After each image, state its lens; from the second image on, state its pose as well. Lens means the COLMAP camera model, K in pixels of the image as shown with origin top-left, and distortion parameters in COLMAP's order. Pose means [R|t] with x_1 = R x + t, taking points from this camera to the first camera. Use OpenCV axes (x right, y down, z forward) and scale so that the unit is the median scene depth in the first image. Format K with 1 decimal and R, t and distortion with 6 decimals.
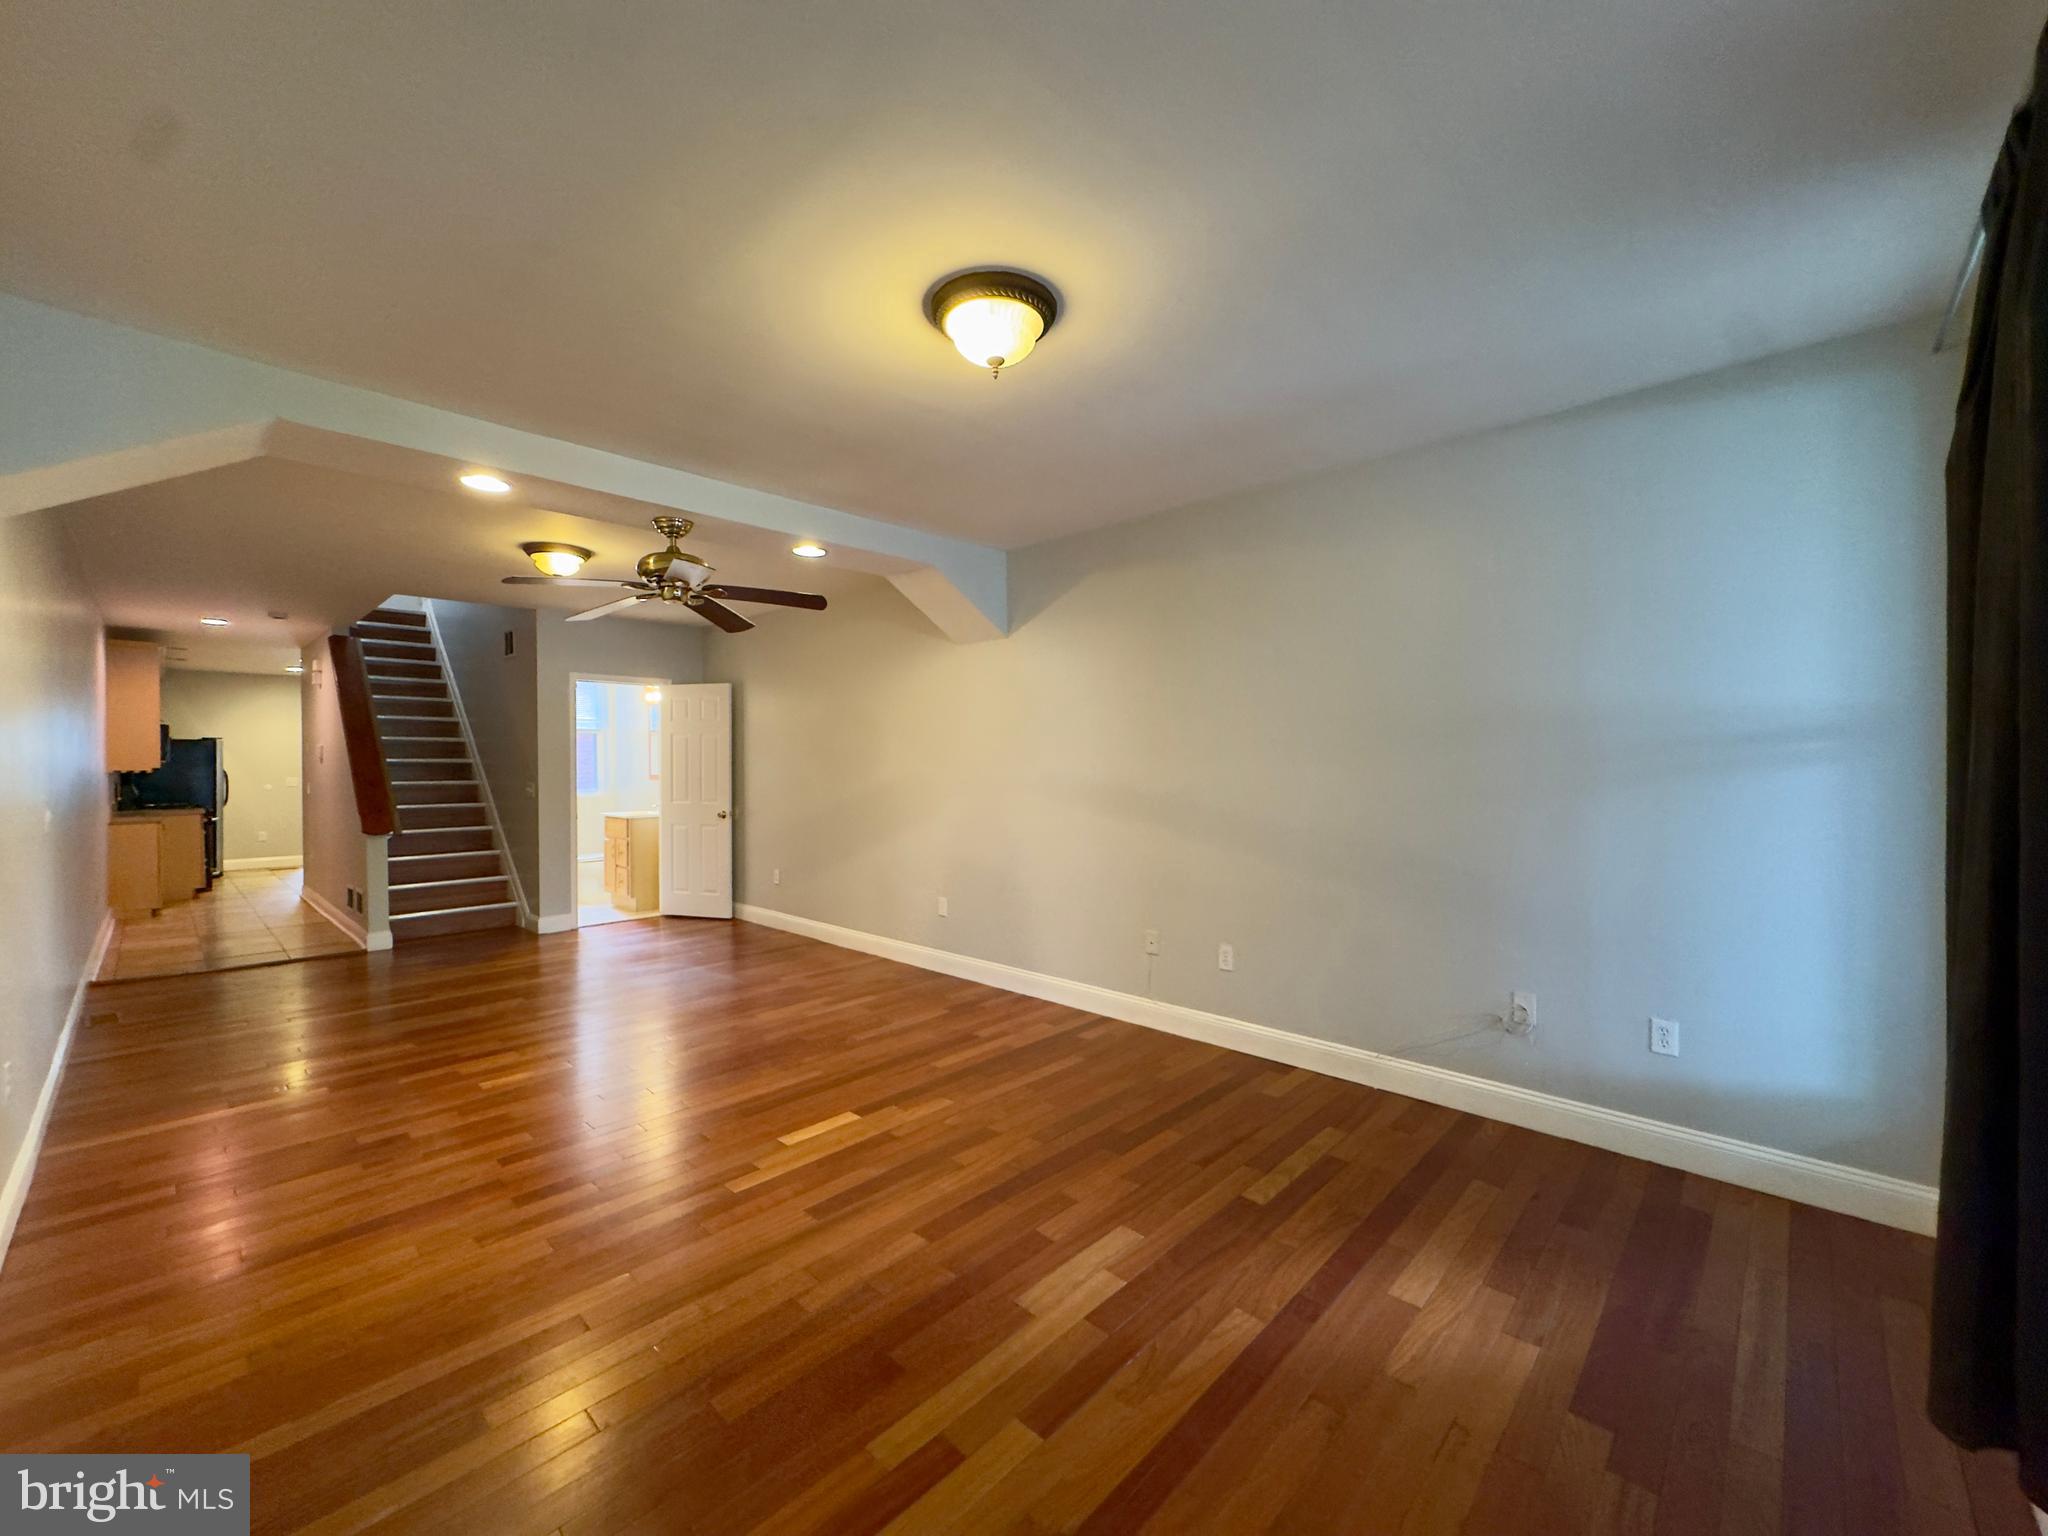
lens RADIAL K [[825.6, 0, 1025.1], [0, 825.6, 756.5], [0, 0, 1]] dist [0.002887, 0.000251]
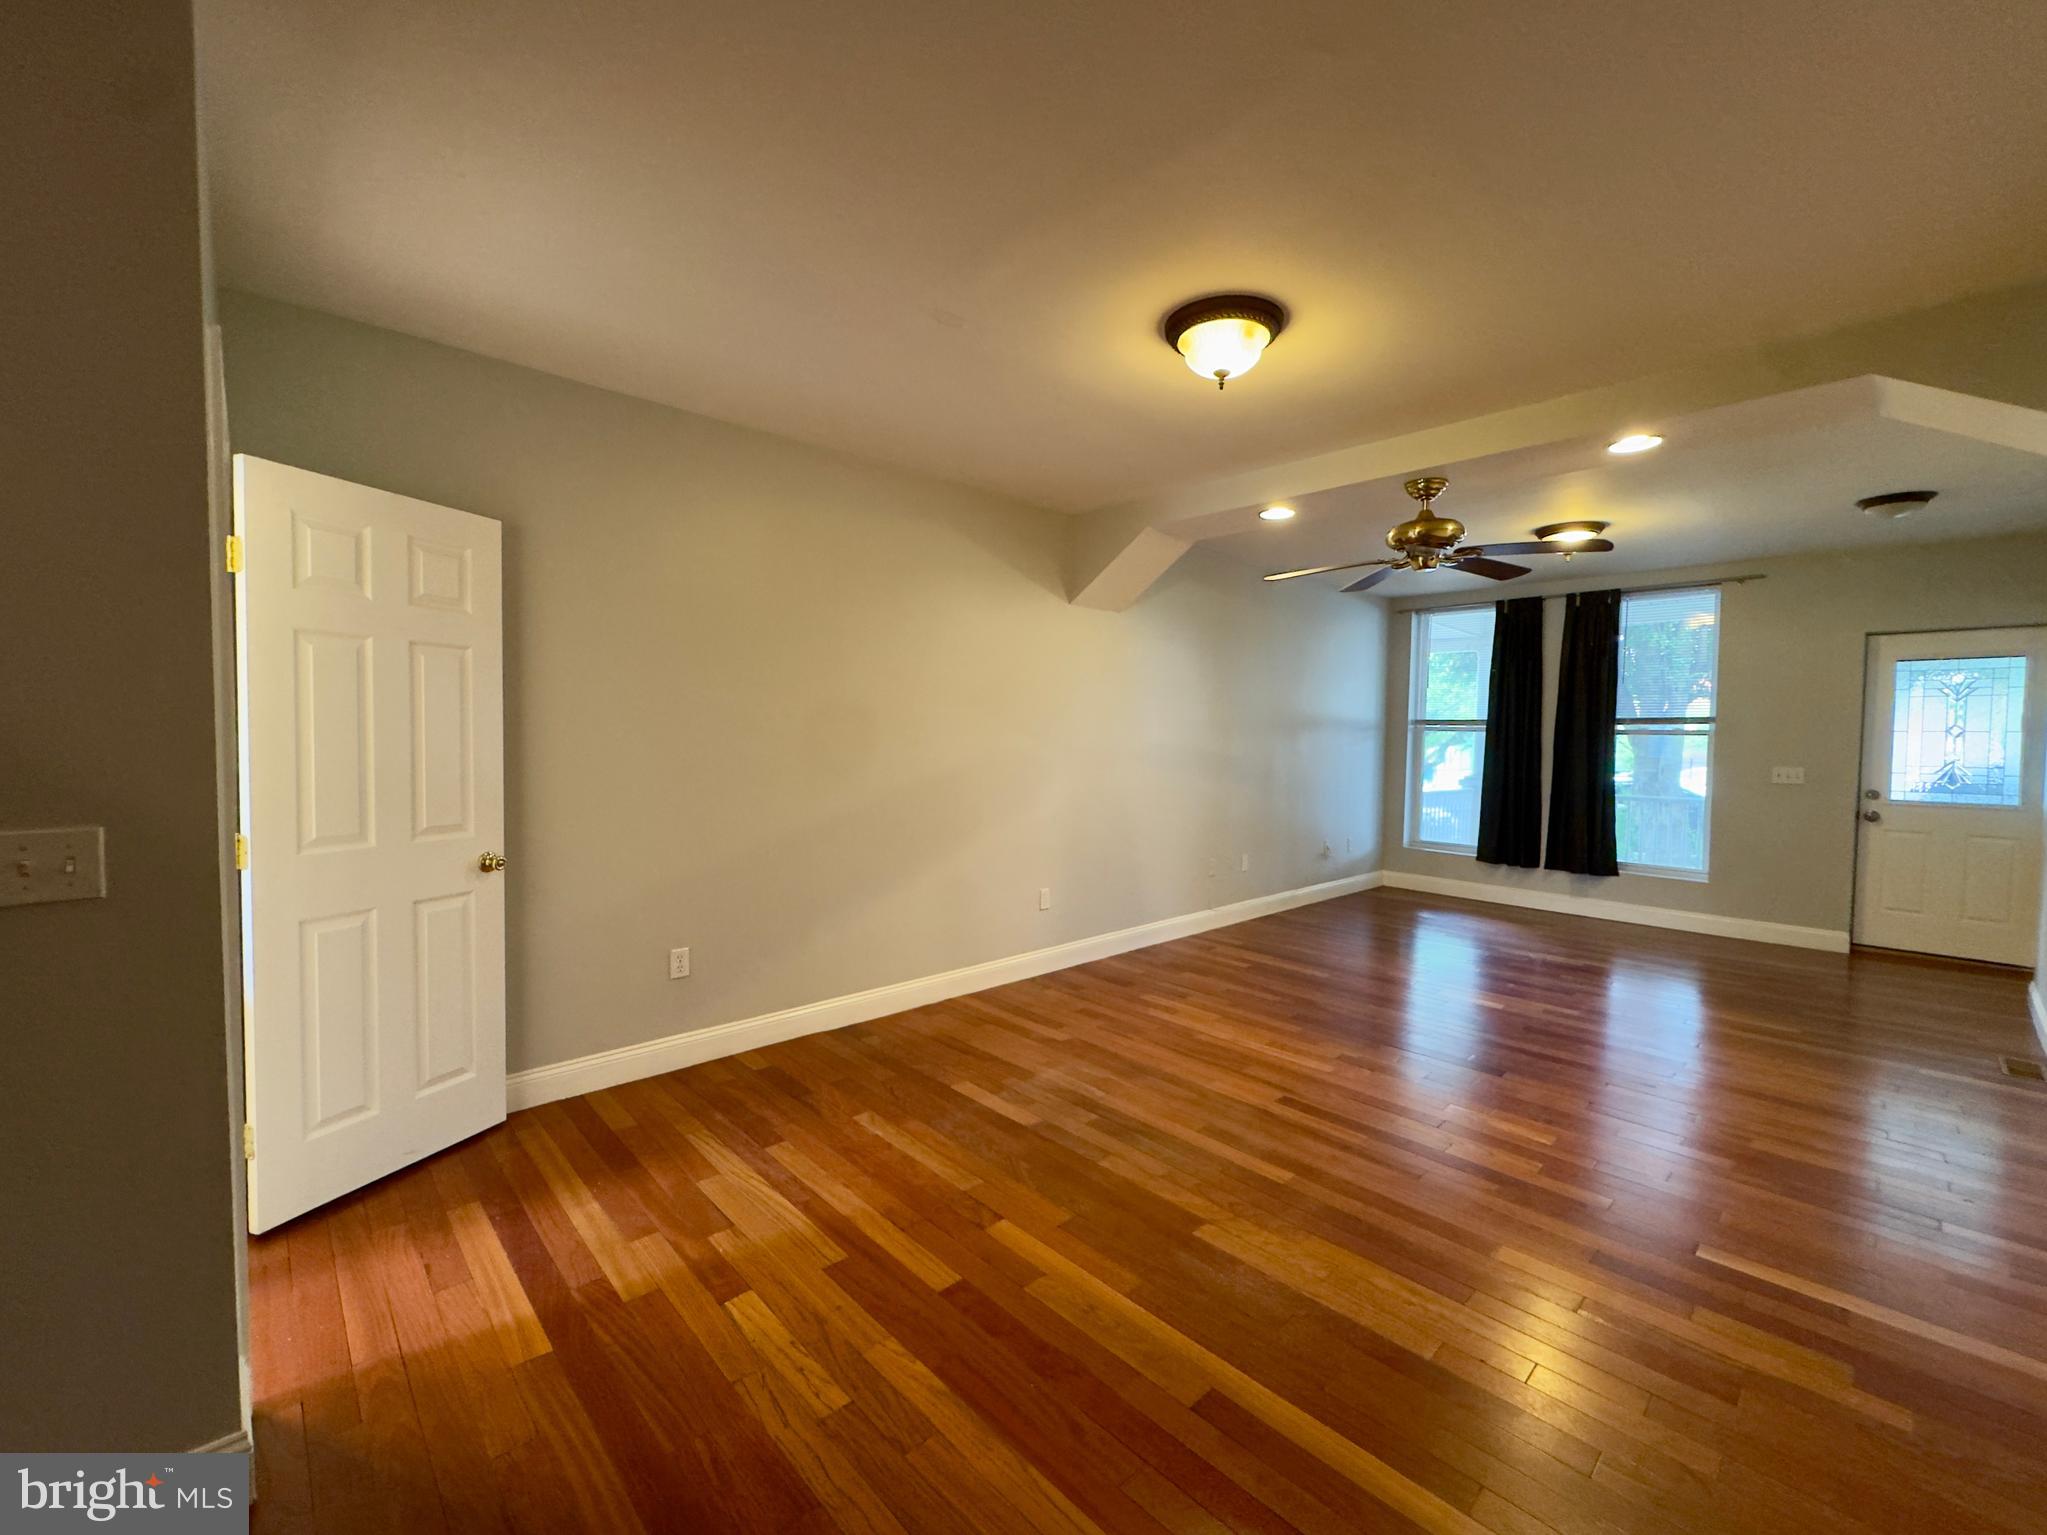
lens RADIAL K [[825.2, 0, 1021.0], [0, 825.2, 777.9], [0, 0, 1]] dist [0.002887, 0.000251]
pose [[0.076004, -0.042556, 0.996199, -1.007906], [-0.006520, 0.999046, 0.043175, 0.017725], [-0.997086, -0.009777, 0.075654, 1.004985]]
